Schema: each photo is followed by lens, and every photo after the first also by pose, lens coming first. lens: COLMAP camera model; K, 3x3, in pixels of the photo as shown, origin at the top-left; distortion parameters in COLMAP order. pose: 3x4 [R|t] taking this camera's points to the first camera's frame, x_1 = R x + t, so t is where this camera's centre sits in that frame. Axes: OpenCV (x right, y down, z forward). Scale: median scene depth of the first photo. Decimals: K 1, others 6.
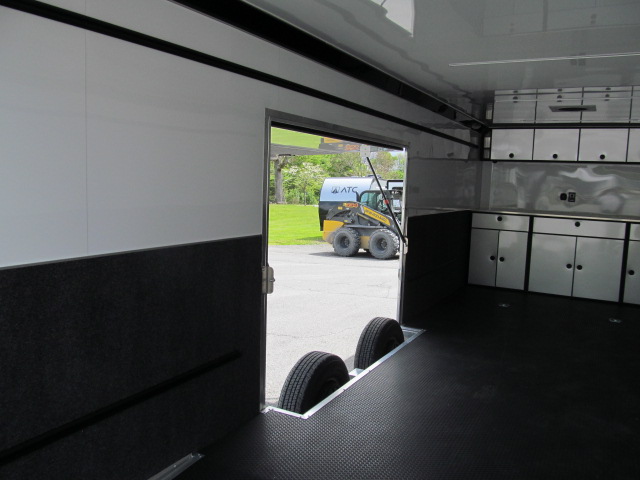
lens RADIAL K [[542.2, 0, 310.2], [0, 542.2, 234.3], [0, 0, 1]] dist [-0.034855, 0.019303]
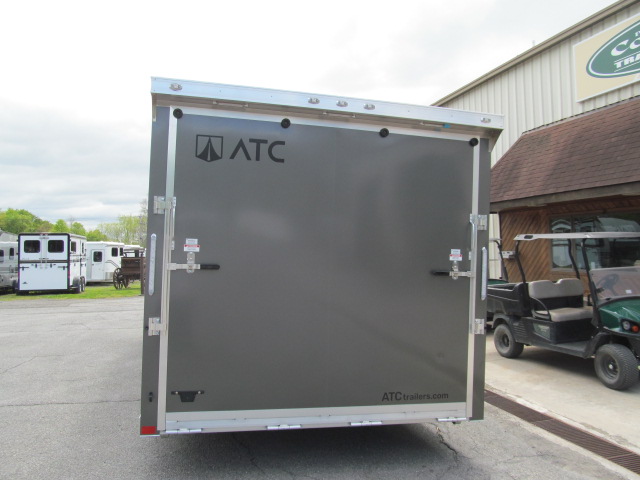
lens RADIAL K [[542.2, 0, 310.2], [0, 542.2, 234.3], [0, 0, 1]] dist [-0.034855, 0.019303]
pose [[0.742204, 0.009425, 0.670108, -0.397825], [0.060479, 0.994879, -0.080979, 0.045956], [-0.667439, 0.100630, 0.737833, -0.295190]]
